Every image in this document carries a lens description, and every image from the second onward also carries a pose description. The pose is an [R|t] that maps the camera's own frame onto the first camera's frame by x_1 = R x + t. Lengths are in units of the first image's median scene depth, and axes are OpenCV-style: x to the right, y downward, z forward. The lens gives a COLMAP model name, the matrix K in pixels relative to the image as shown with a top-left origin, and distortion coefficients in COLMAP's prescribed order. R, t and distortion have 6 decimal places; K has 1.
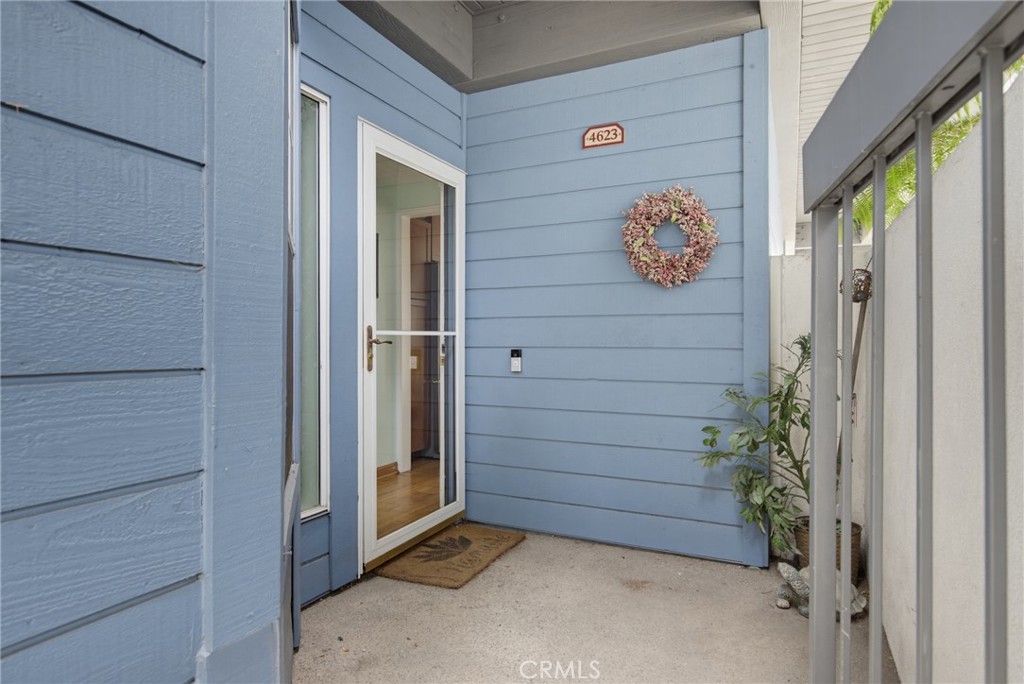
lens RADIAL K [[582.6, 0, 512.5], [0, 582.6, 342.0], [0, 0, 1]] dist [-0.000160, -0.000010]
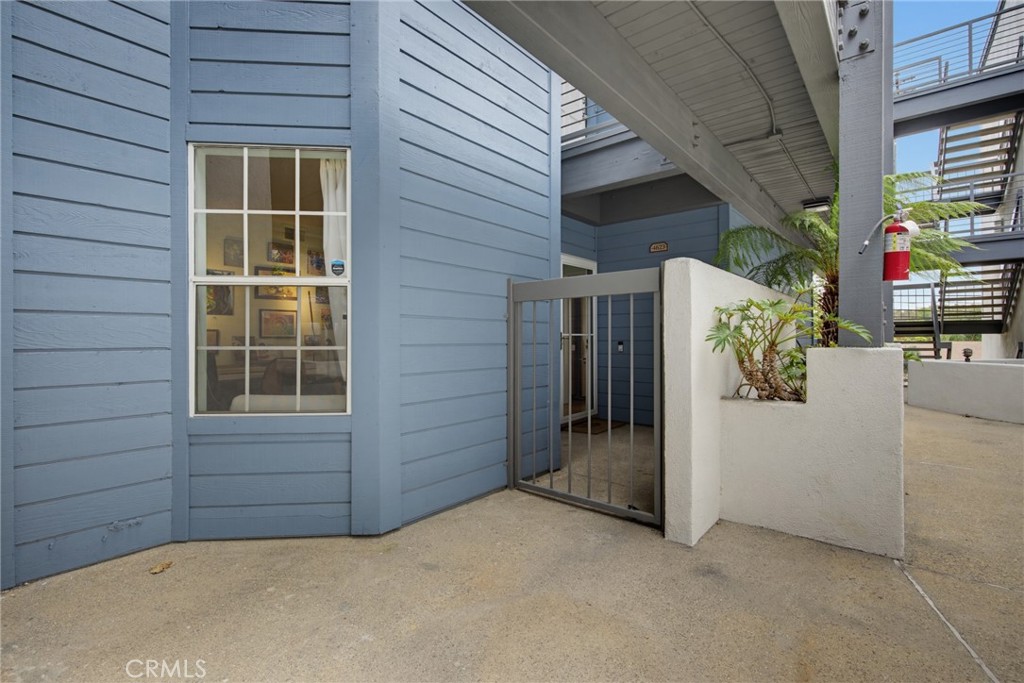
lens RADIAL K [[471.6, 0, 508.7], [0, 471.6, 340.6], [0, 0, 1]] dist [-0.001269, -0.000068]
pose [[0.971026, -0.006739, -0.238880, 0.021975], [0.006506, 0.999977, -0.001765, 0.009825], [0.238886, 0.000160, 0.971048, -0.867609]]
